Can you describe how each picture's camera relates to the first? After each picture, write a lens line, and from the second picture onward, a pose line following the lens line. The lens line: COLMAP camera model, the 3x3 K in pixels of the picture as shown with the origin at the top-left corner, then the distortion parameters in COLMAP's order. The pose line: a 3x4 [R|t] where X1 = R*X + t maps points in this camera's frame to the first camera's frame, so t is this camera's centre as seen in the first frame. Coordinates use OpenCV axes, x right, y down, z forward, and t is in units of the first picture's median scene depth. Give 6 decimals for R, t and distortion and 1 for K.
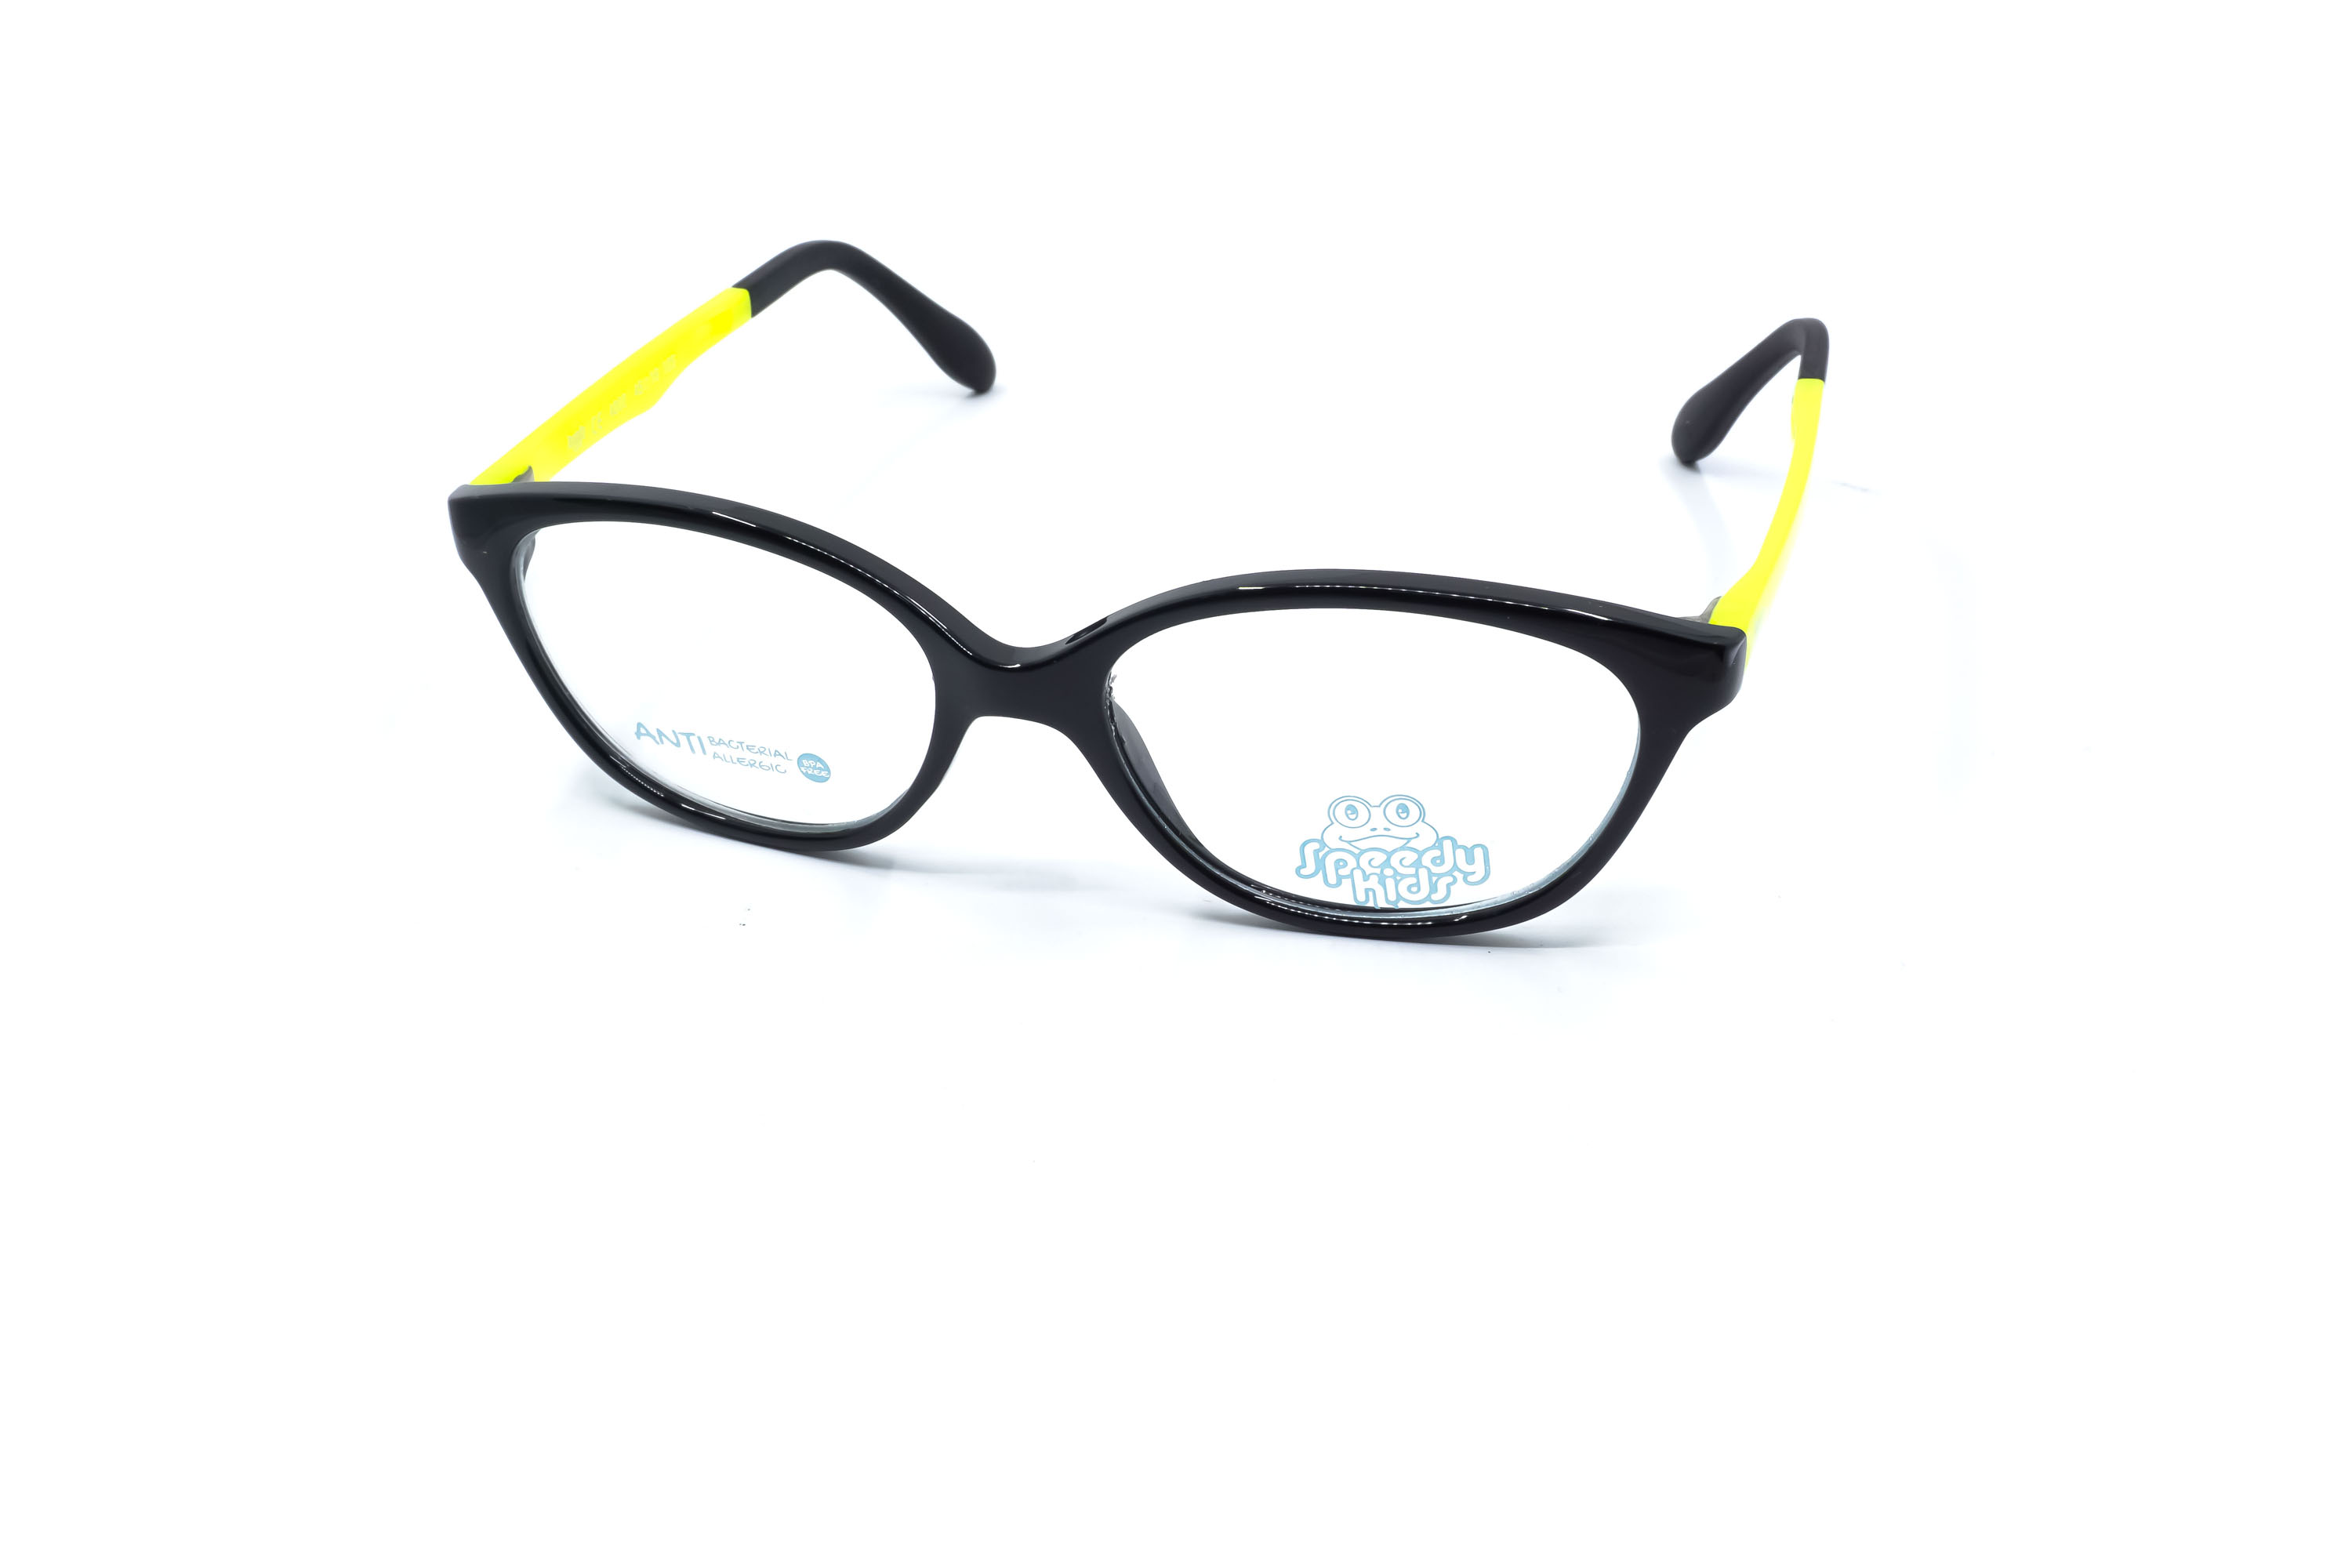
lens RADIAL K [[2419.7, 0, 1172.1], [0, 2419.7, 798.5], [0, 0, 1]] dist [0.071126, 0.000000]
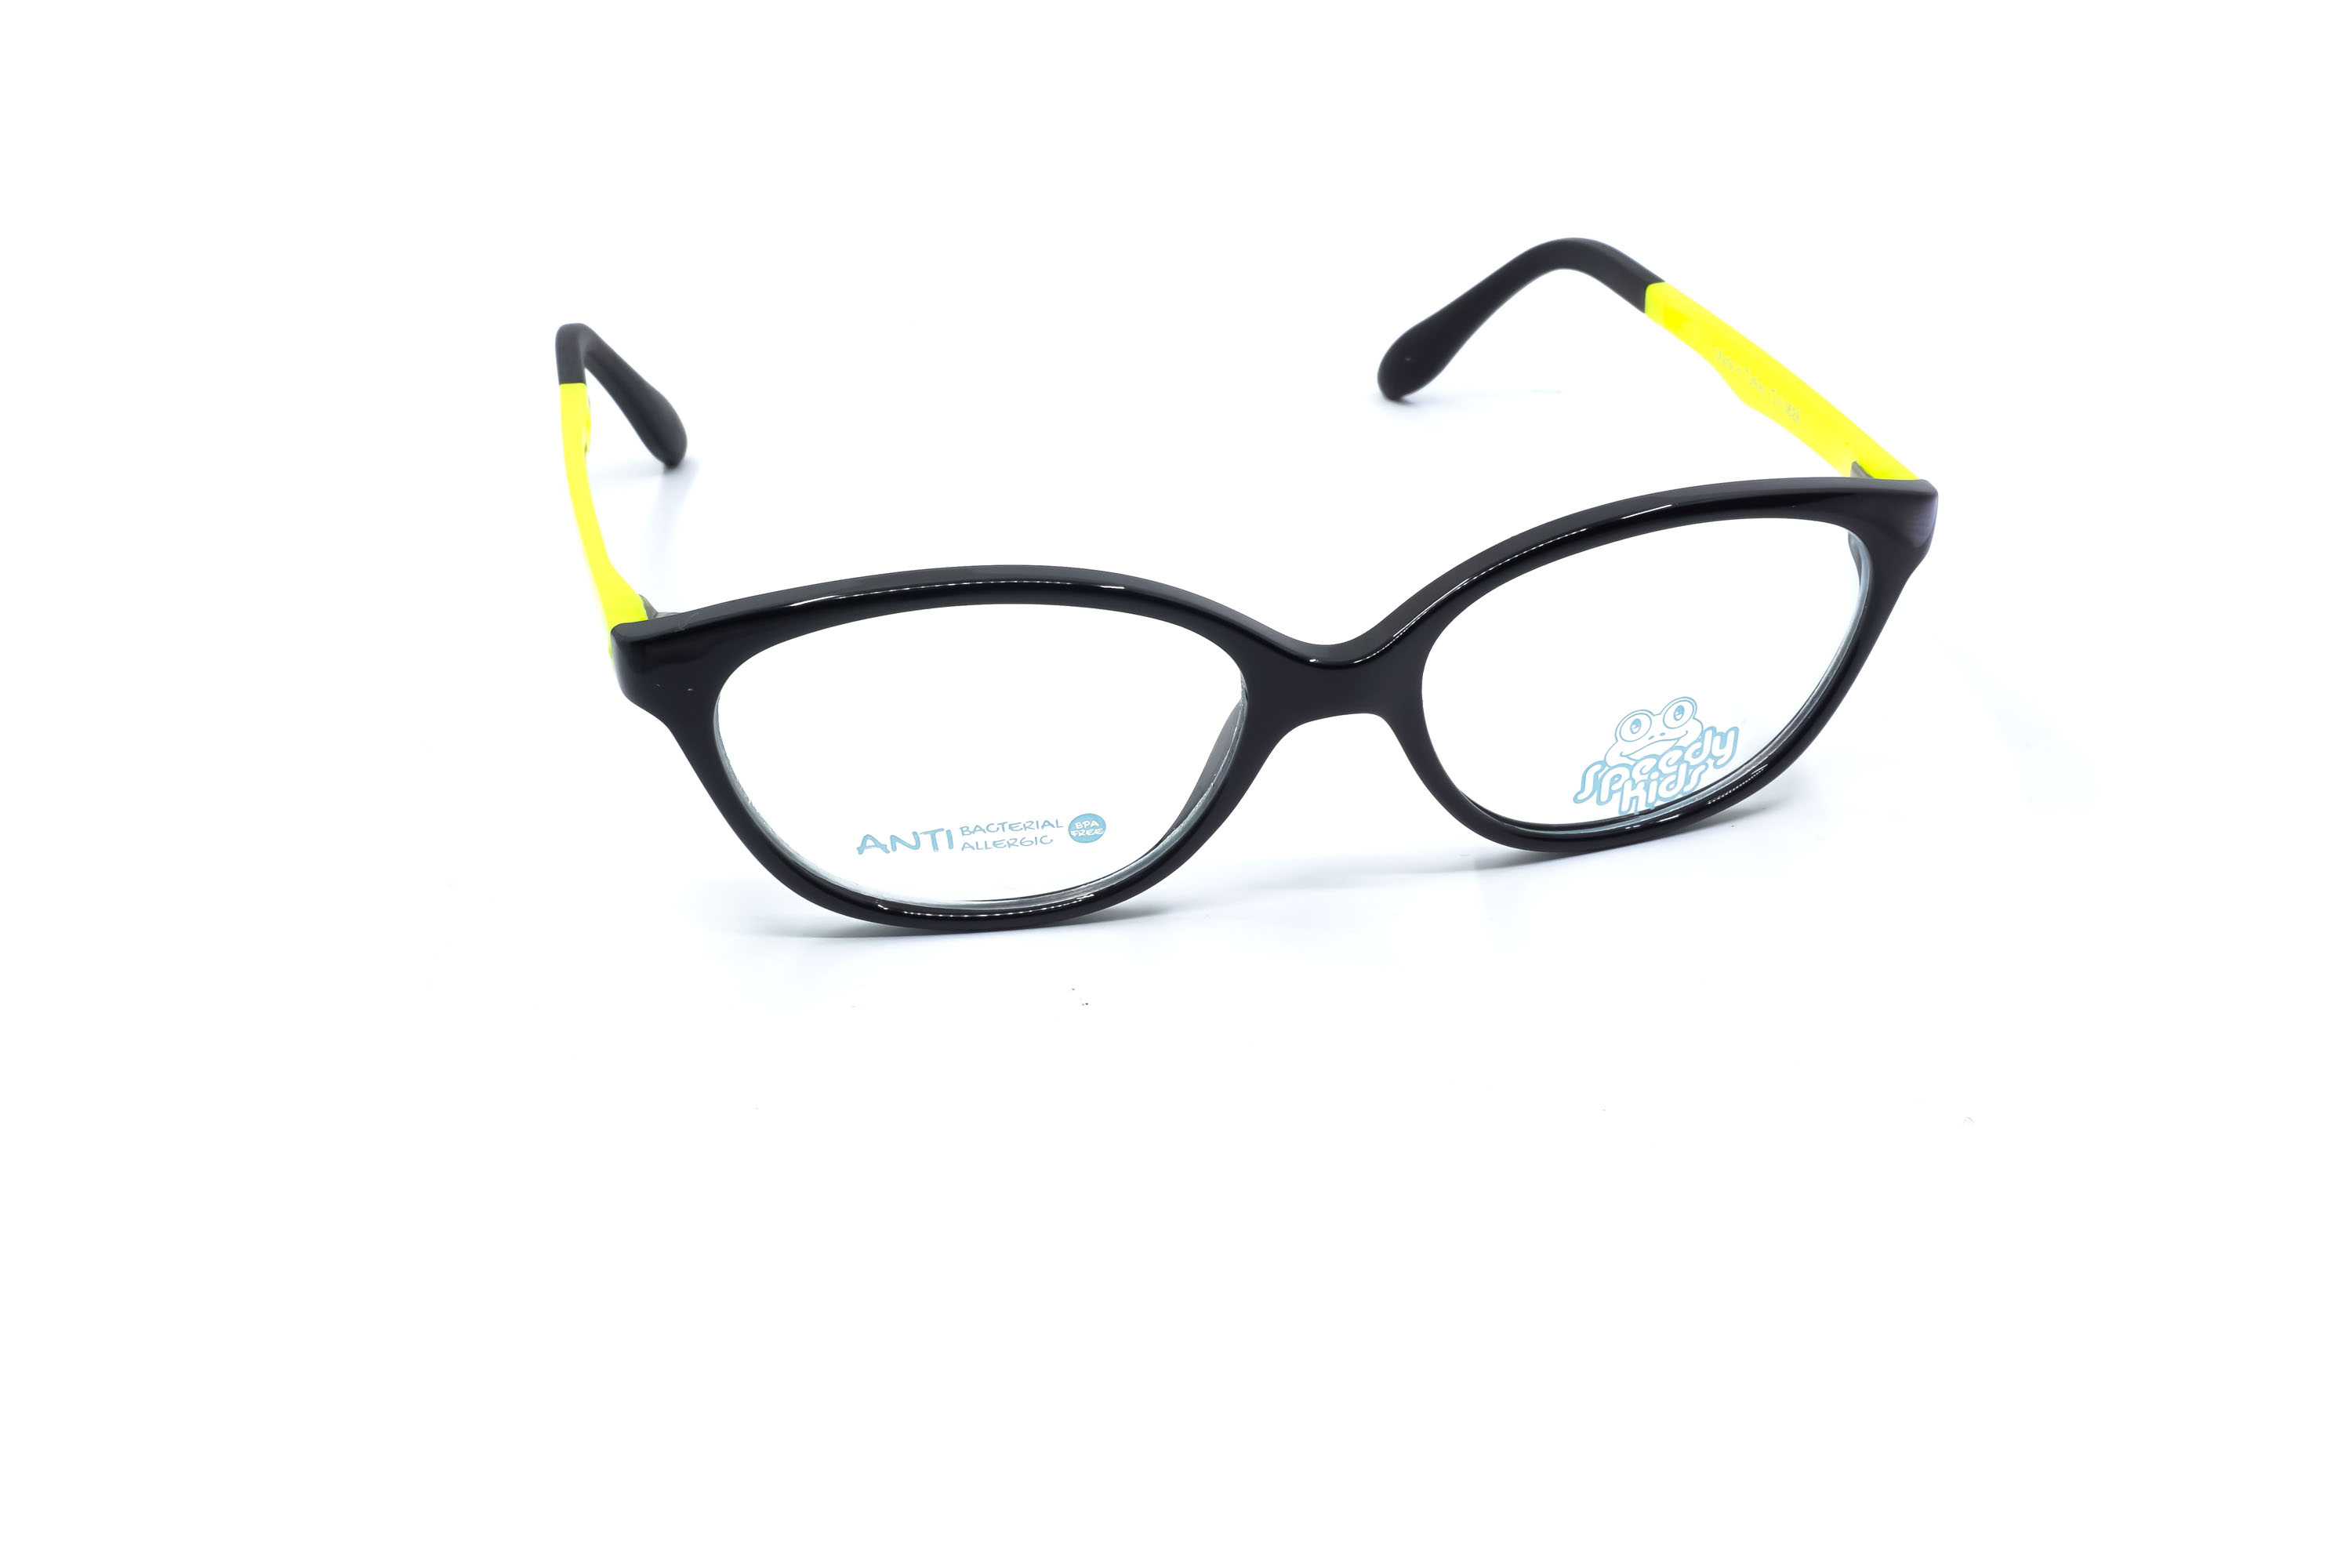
lens RADIAL K [[2419.7, 0, 1170.0], [0, 2419.7, 763.8], [0, 0, 1]] dist [0.071126, 0.000000]
pose [[0.866933, -0.242751, 0.435315, -0.556178], [0.252666, 0.966884, 0.035991, -0.066567], [-0.429636, 0.078788, 0.899559, 0.129967]]
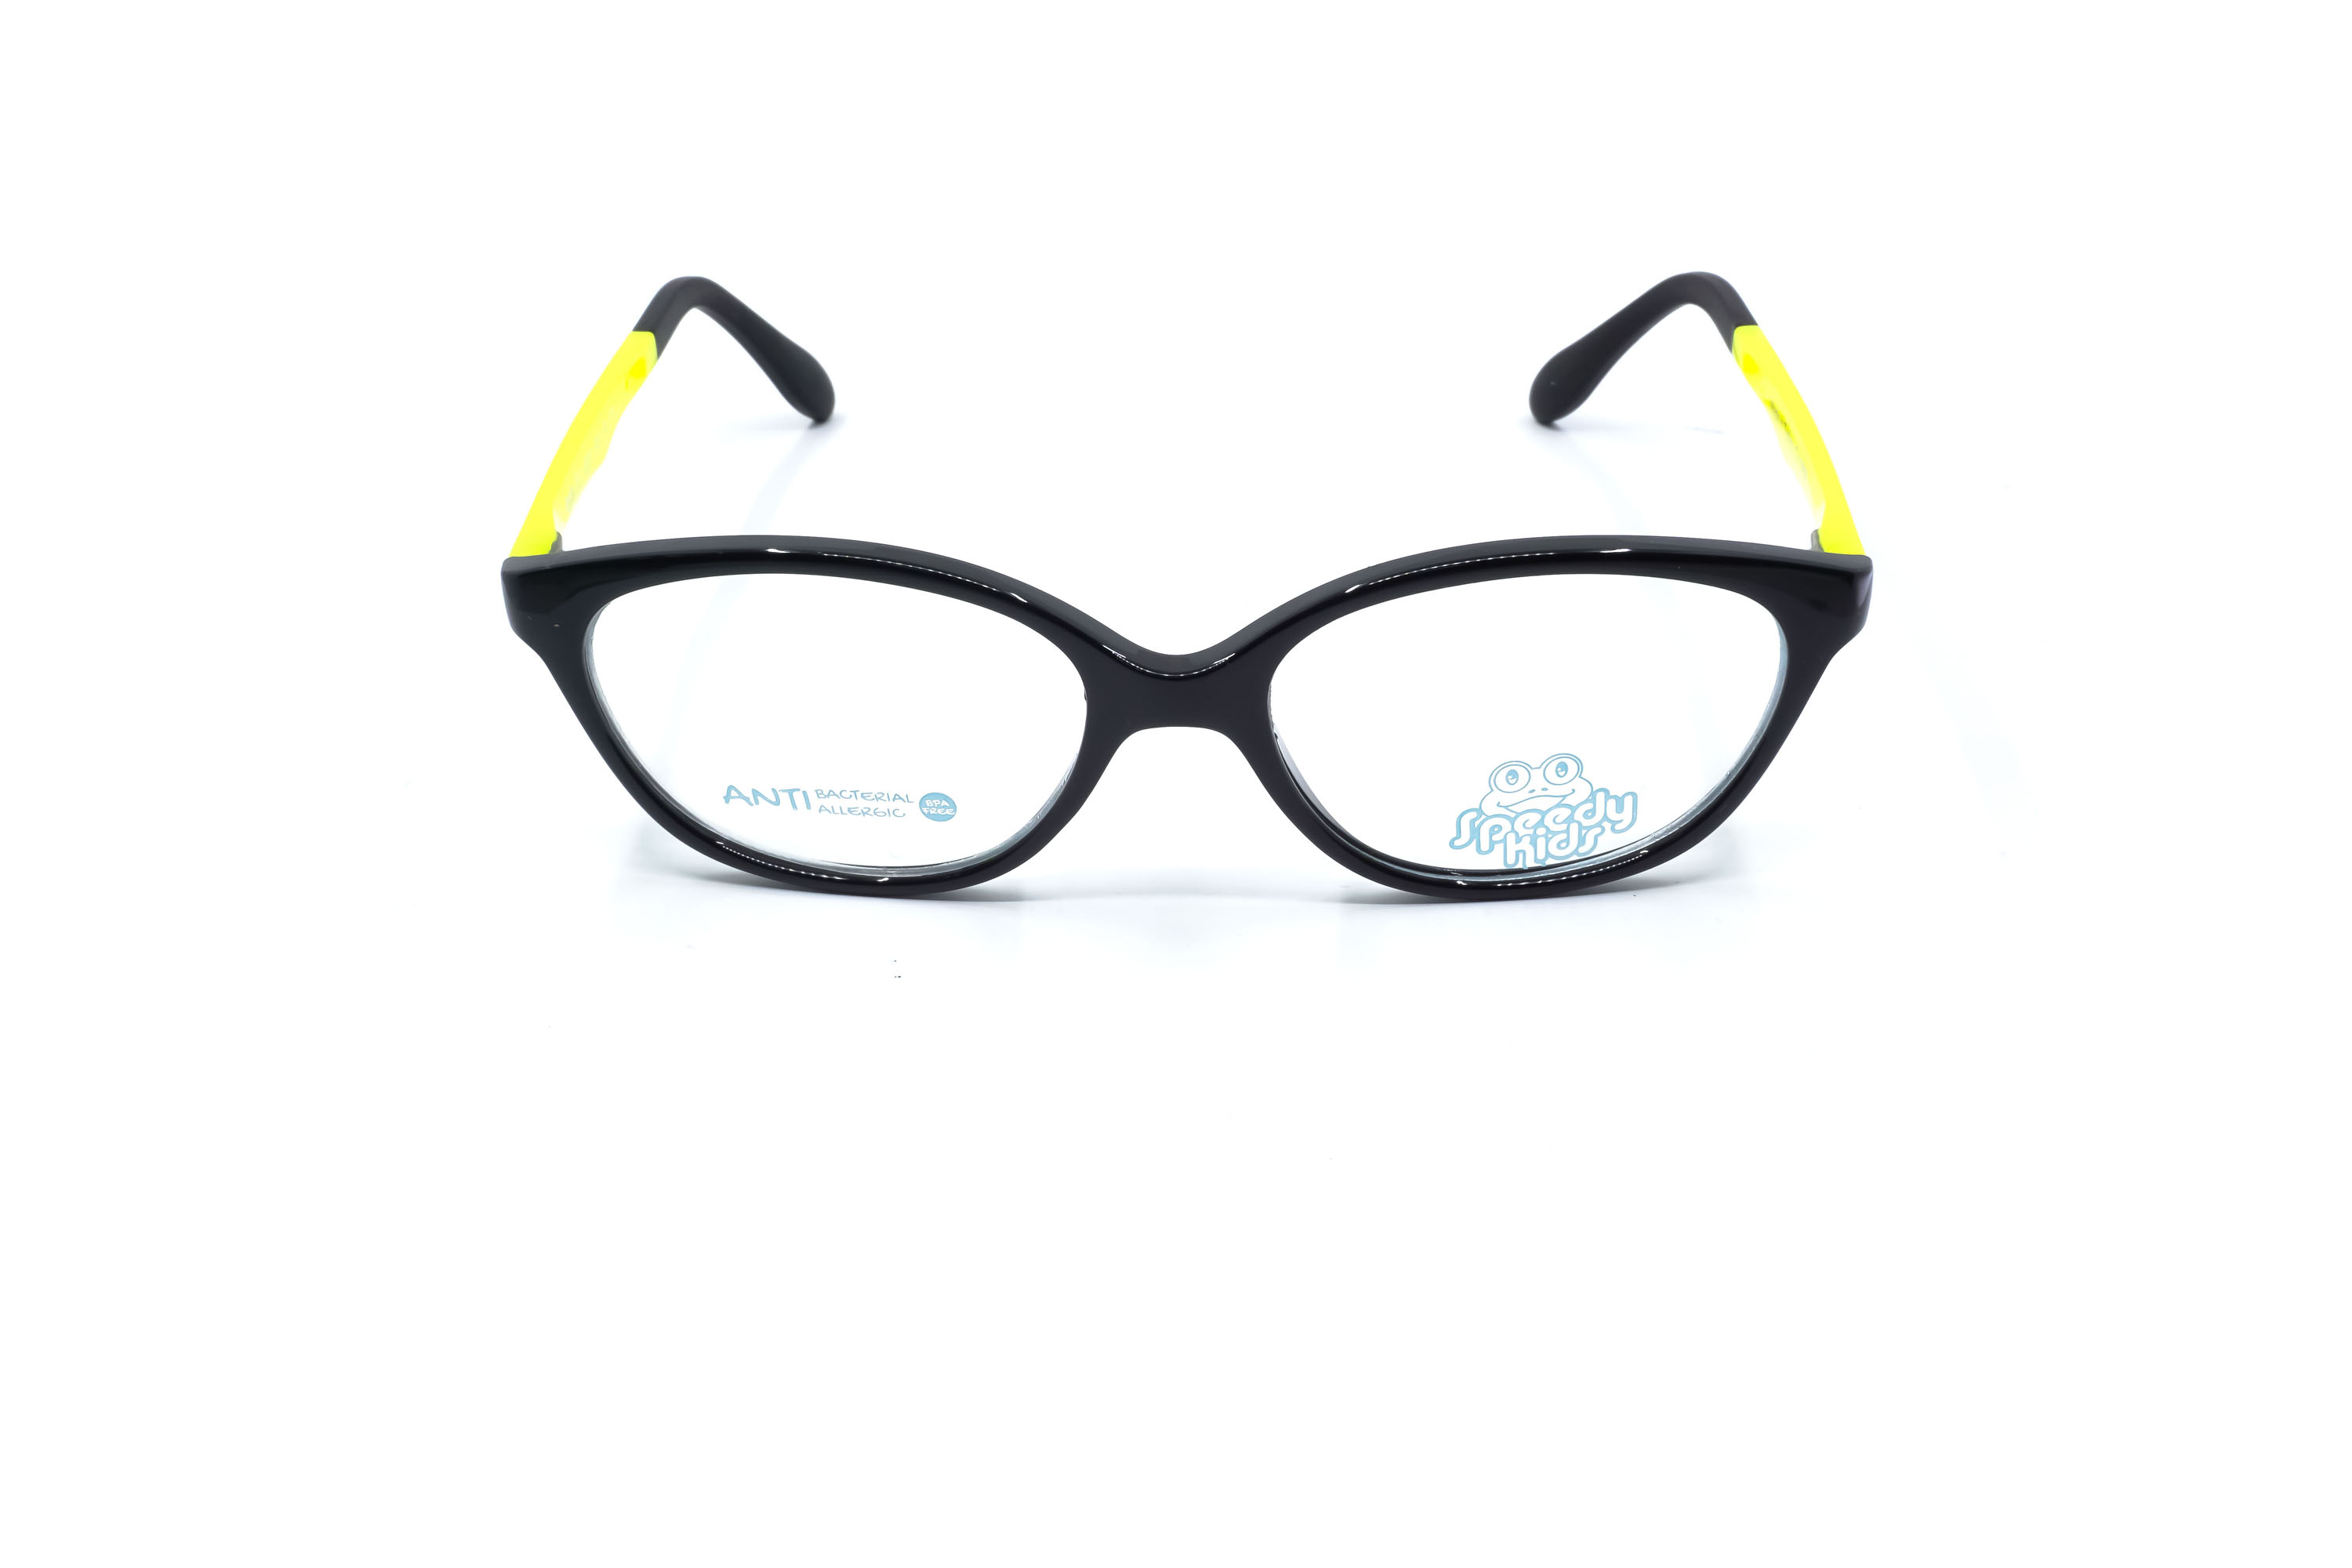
lens RADIAL K [[2419.7, 0, 1183.8], [0, 2419.7, 791.1], [0, 0, 1]] dist [0.071126, 0.000000]
pose [[0.964606, -0.129301, 0.229817, -0.288841], [0.131029, 0.991348, 0.007794, -0.014274], [-0.228837, 0.022595, 0.973203, 0.034918]]
